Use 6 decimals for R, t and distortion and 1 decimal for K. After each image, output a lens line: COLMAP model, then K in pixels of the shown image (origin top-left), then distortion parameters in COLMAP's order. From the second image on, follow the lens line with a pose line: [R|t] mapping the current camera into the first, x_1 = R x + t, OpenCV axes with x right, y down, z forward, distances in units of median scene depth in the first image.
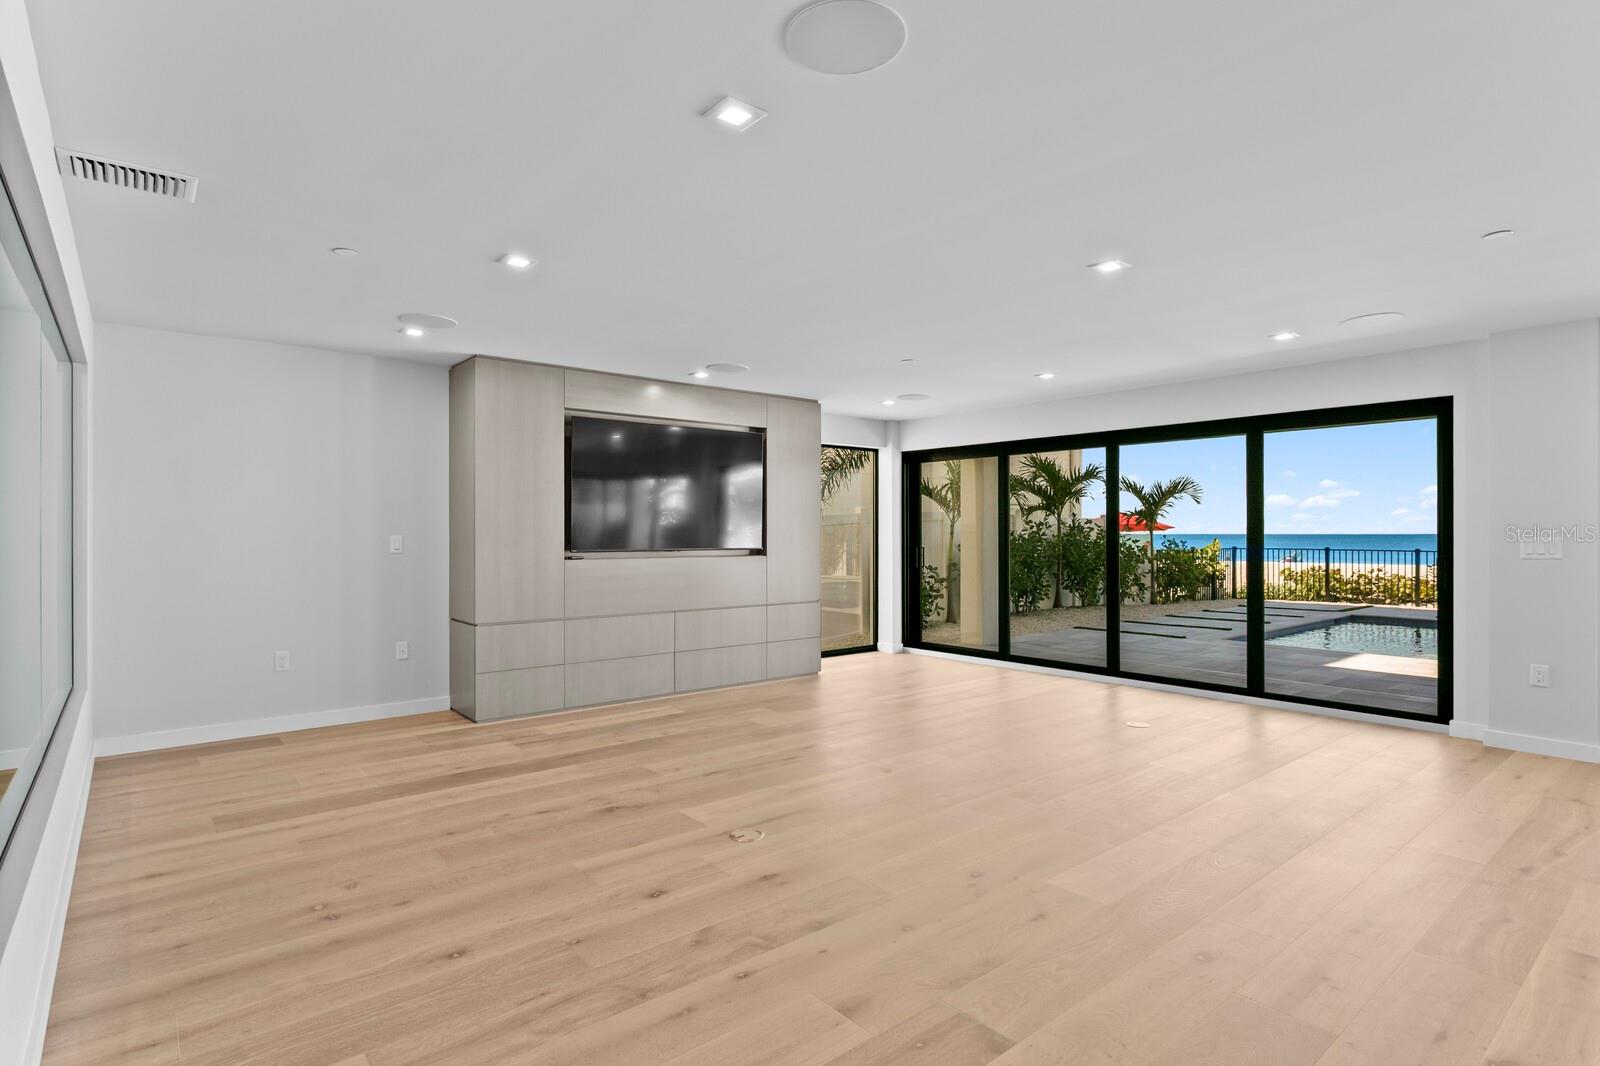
lens RADIAL K [[794.9, 0, 780.2], [0, 794.9, 536.7], [0, 0, 1]] dist [0.001016, 0.000475]
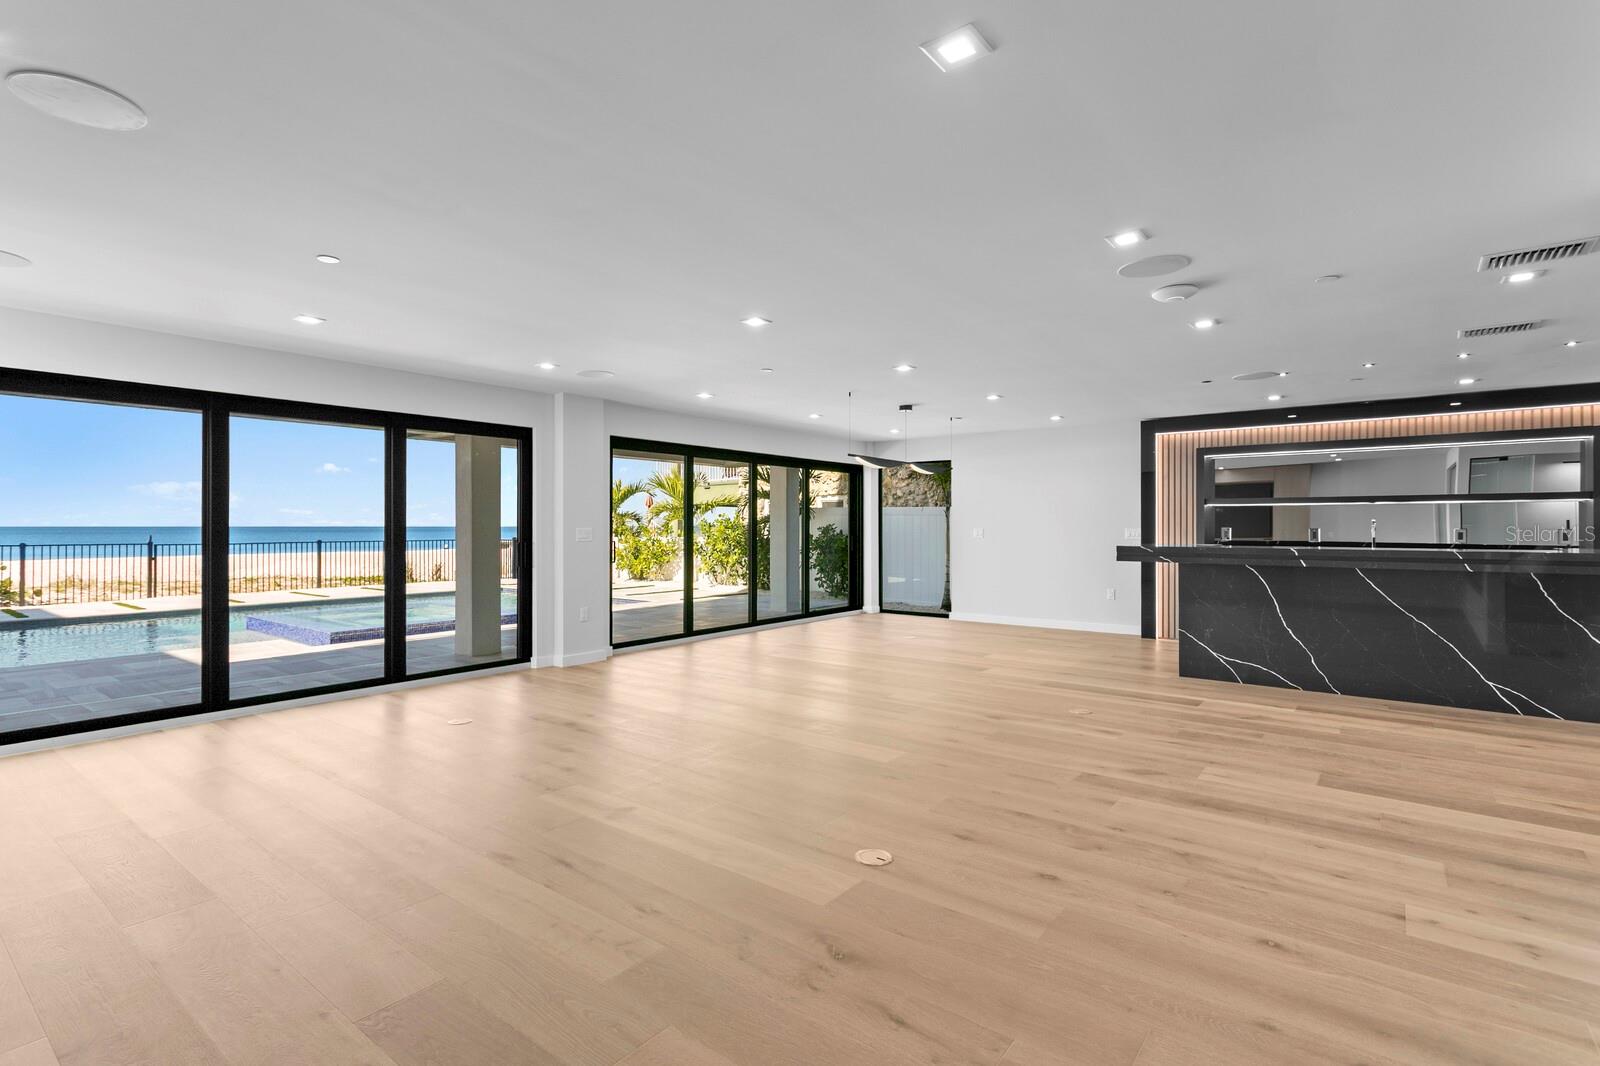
lens RADIAL K [[770.5, 0, 782.1], [0, 770.5, 526.7], [0, 0, 1]] dist [0.001005, 0.000725]
pose [[-0.216811, 0.002833, 0.976209, -0.824480], [0.003647, 0.999991, -0.002092, 0.002998], [-0.976207, 0.003106, -0.216820, 1.221223]]
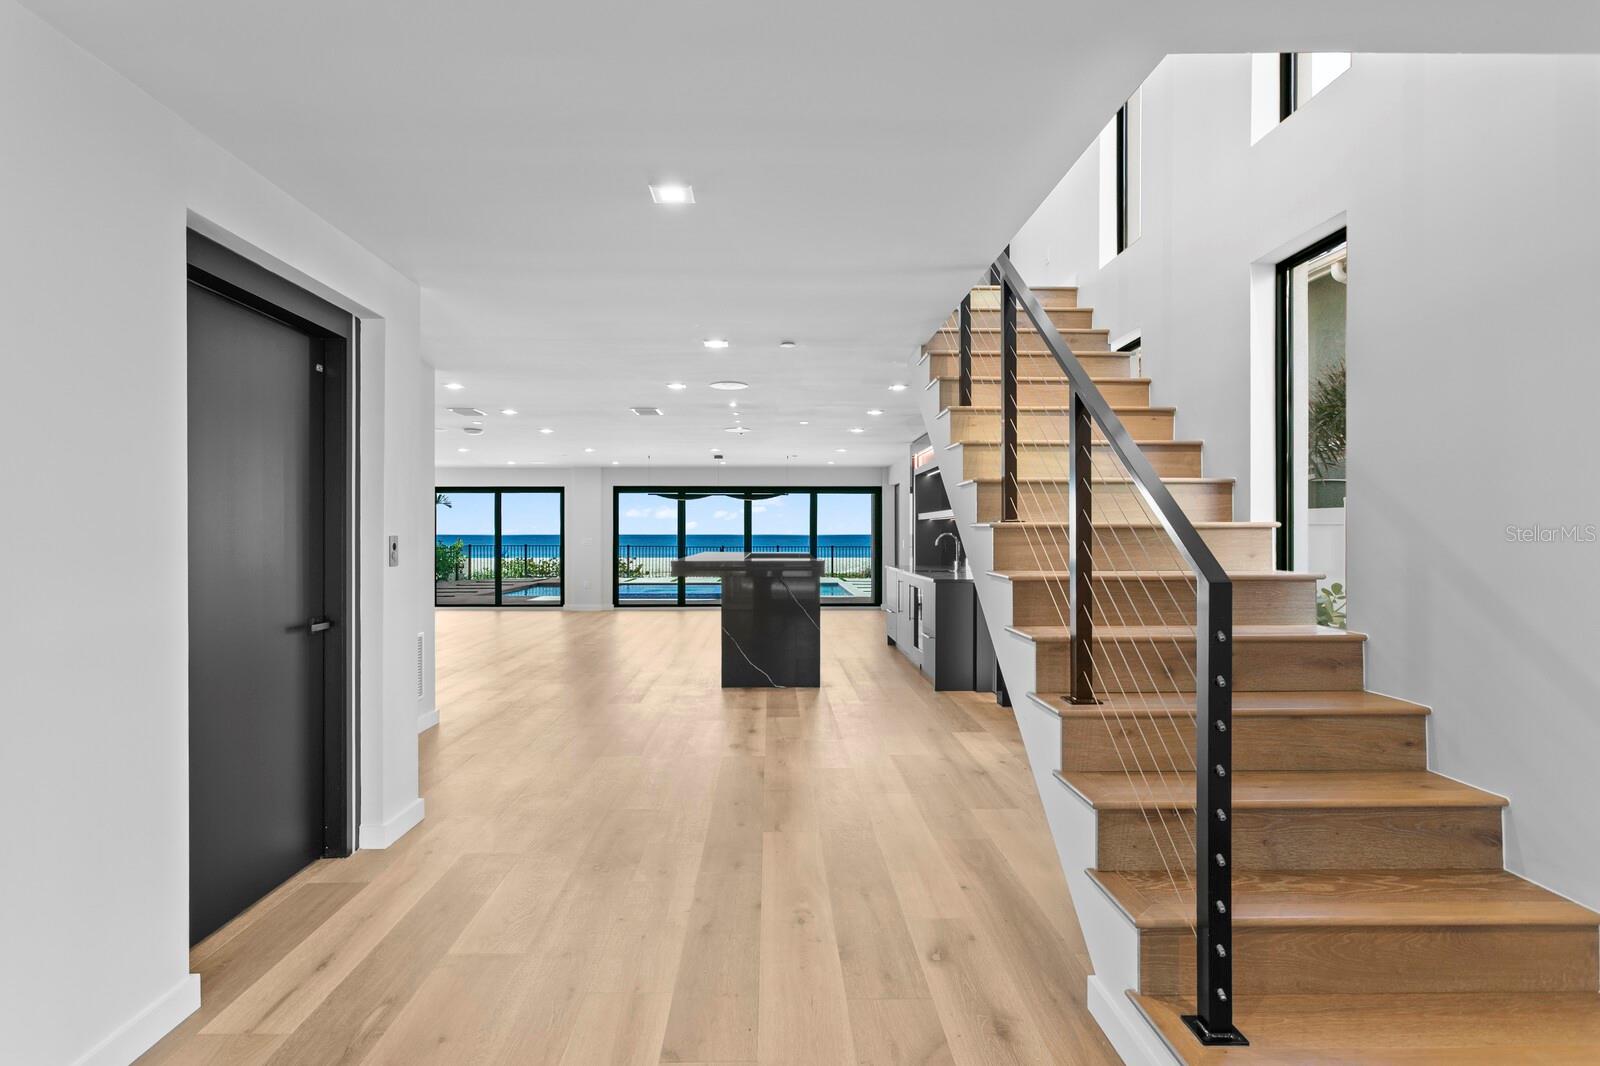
lens RADIAL K [[794.9, 0, 780.2], [0, 794.9, 536.7], [0, 0, 1]] dist [0.001016, 0.000475]
pose [[0.612621, 0.001668, 0.790375, -1.241252], [-0.000580, 0.999998, -0.001661, 0.001542], [-0.790377, 0.000559, 0.612621, -1.815735]]
